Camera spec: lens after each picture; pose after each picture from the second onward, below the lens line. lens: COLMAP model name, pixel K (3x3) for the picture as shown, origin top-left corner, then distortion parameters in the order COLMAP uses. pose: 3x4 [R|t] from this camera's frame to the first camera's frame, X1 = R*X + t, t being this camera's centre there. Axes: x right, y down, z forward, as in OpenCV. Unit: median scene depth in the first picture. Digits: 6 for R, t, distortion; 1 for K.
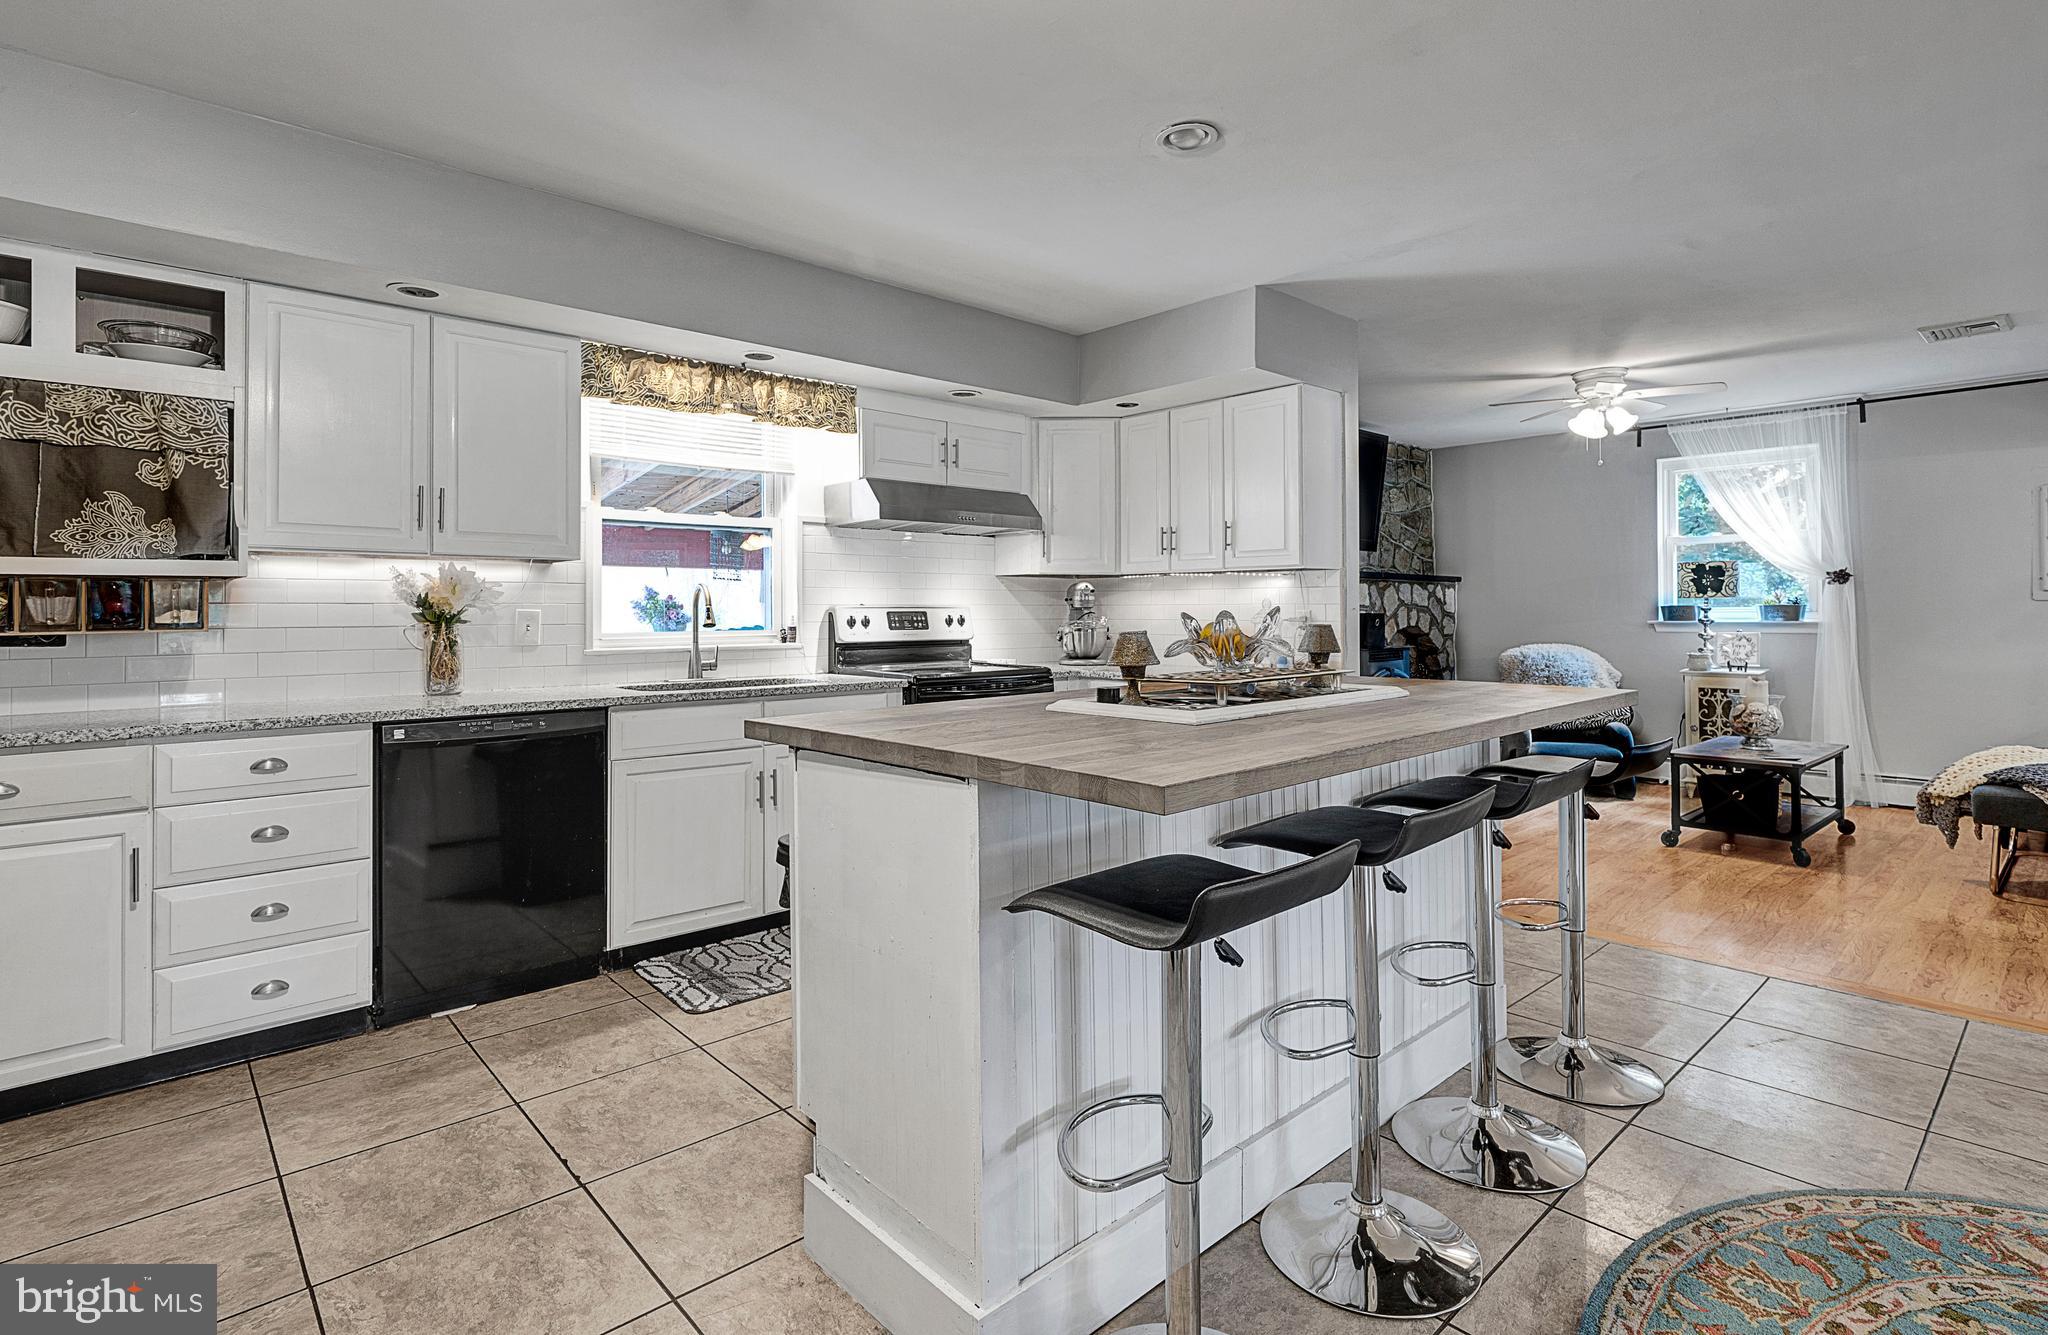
lens RADIAL K [[998.8, 0, 1030.1], [0, 998.8, 593.9], [0, 0, 1]] dist [0.012544, -0.001741]
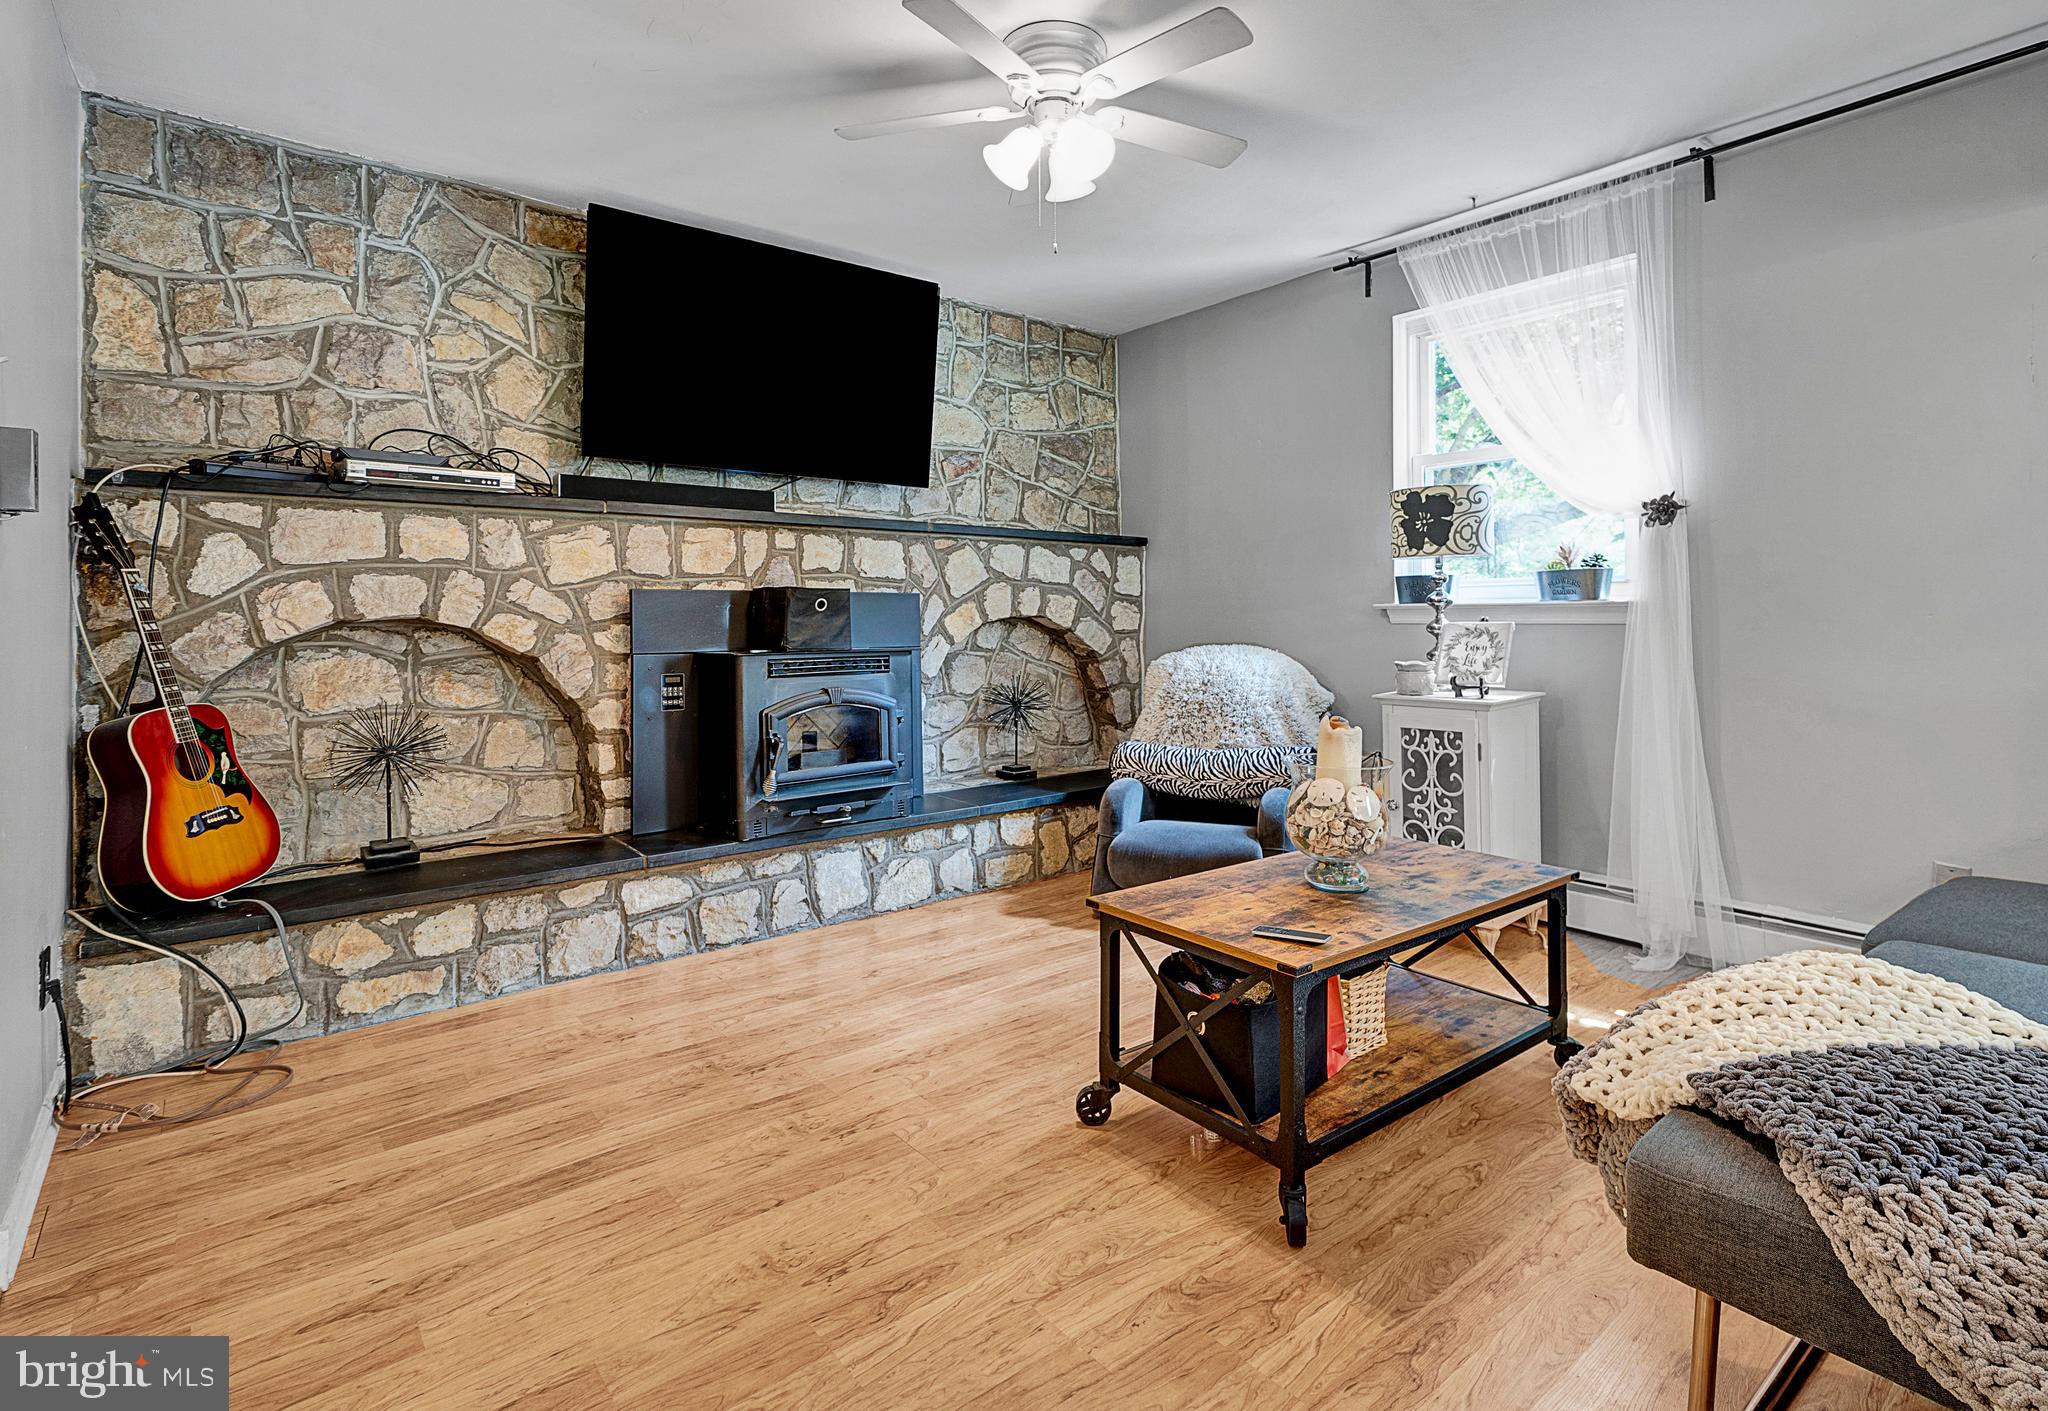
lens RADIAL K [[1088.1, 0, 988.8], [0, 1088.1, 609.9], [0, 0, 1]] dist [0.006386, 0.001038]
pose [[0.999054, -0.000194, -0.043494, 0.473169], [0.000789, 0.999907, 0.013641, 0.024072], [0.043487, -0.013662, 0.998961, 0.422547]]
